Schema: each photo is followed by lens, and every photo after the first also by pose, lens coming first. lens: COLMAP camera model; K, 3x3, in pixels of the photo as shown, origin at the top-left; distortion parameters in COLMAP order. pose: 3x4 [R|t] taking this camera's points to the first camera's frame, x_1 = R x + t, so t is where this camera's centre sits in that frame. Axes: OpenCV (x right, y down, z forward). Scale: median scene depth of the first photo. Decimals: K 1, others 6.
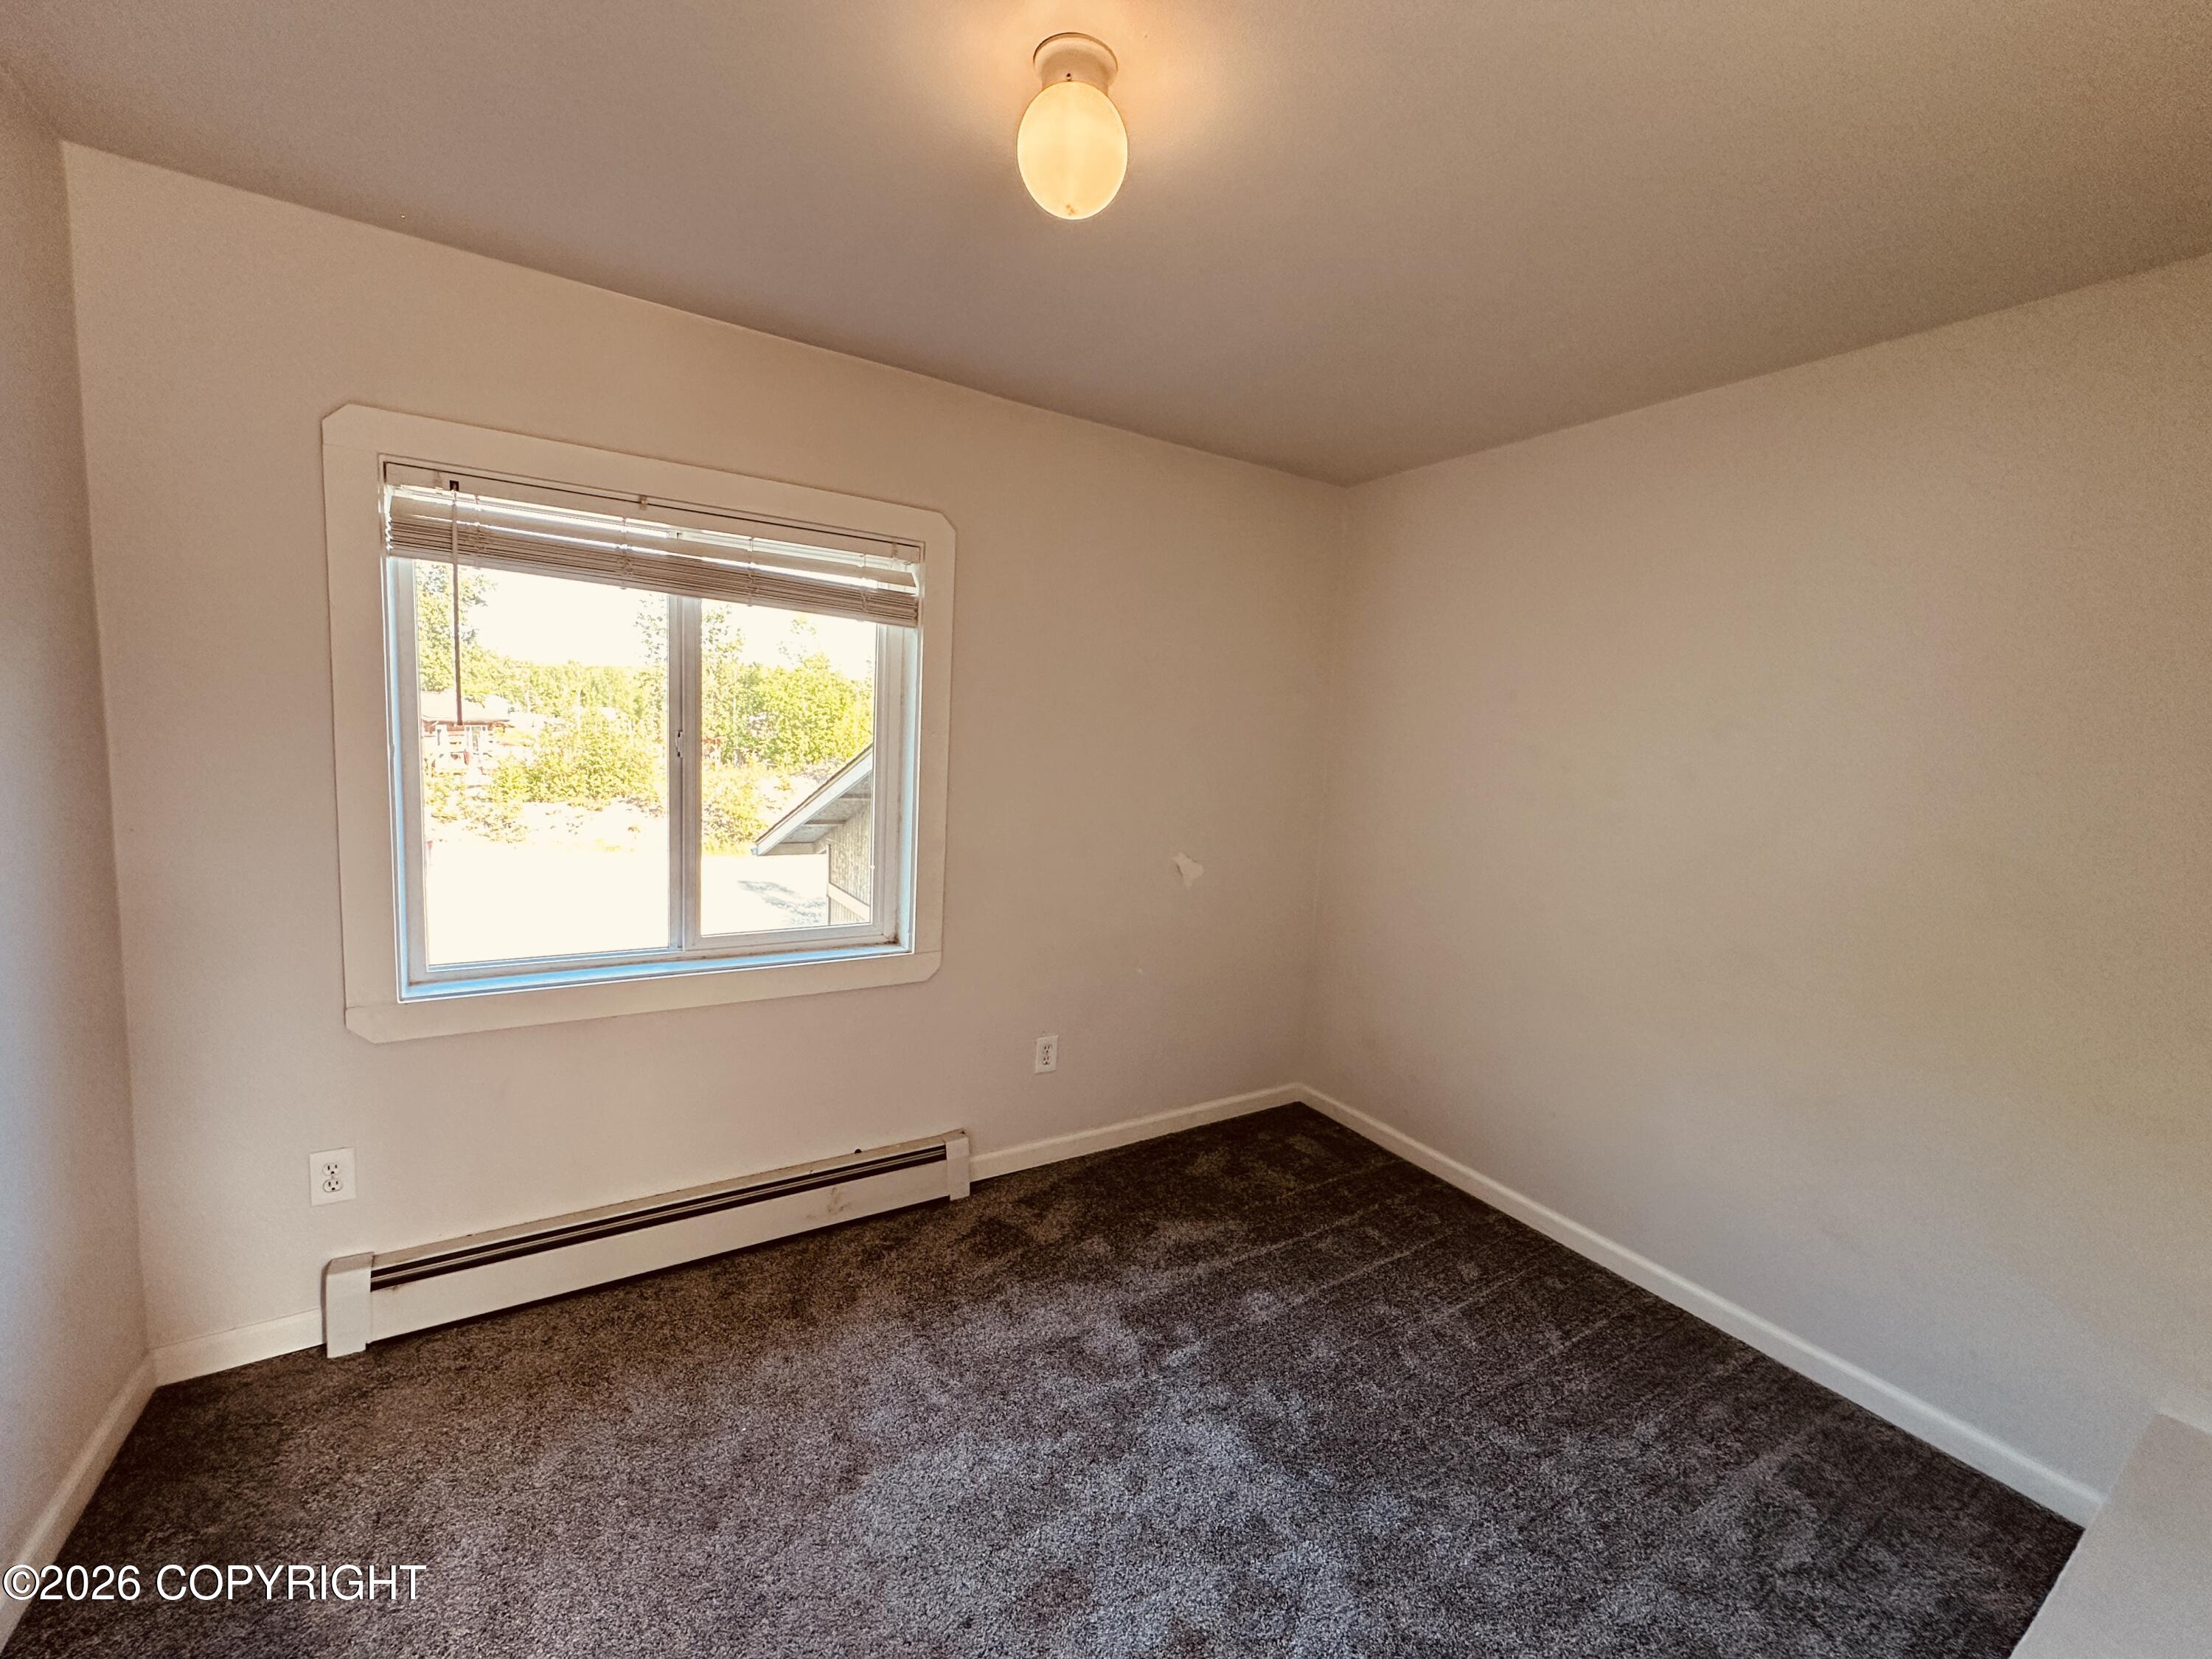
lens RADIAL K [[886.1, 0, 1103.6], [0, 886.1, 826.7], [0, 0, 1]] dist [-0.001125, -0.000073]
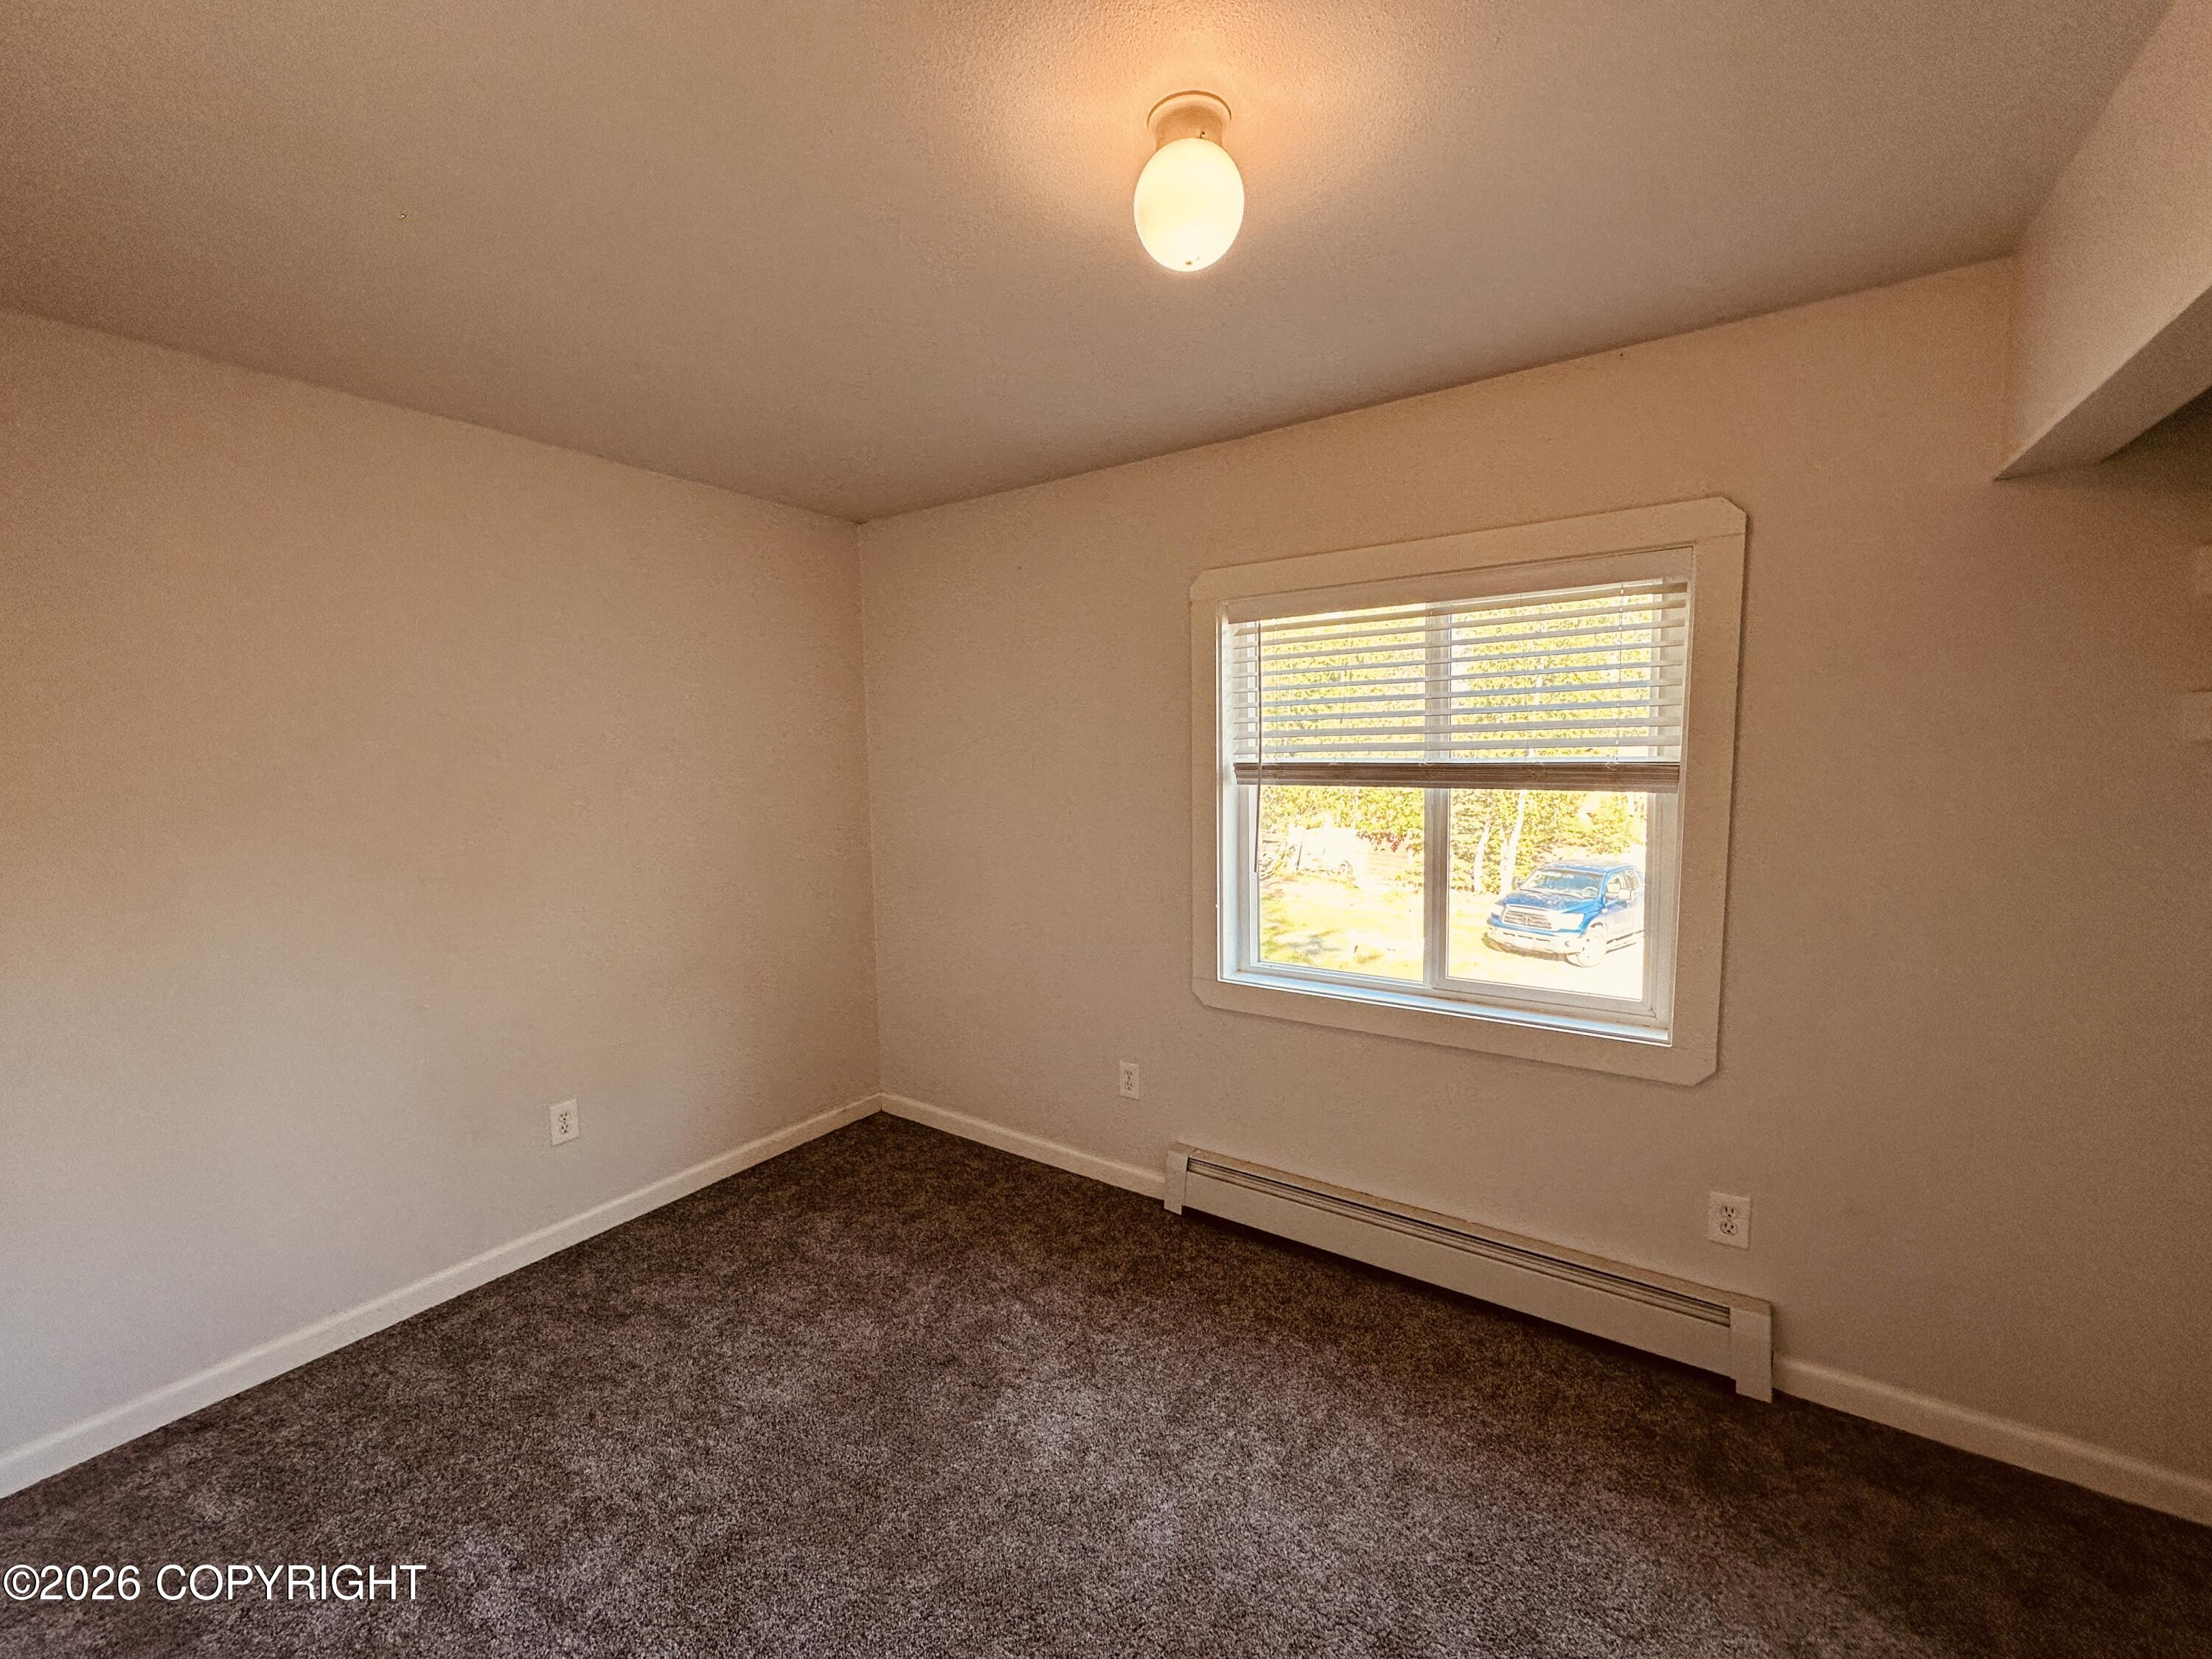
lens RADIAL K [[877.8, 0, 1104.5], [0, 877.8, 841.8], [0, 0, 1]] dist [0.000335, 0.000040]
pose [[0.385318, 0.027817, -0.922364, 0.401979], [-0.070777, 0.997492, 0.000515, -0.010525], [0.920065, 0.065084, 0.386321, 0.256675]]
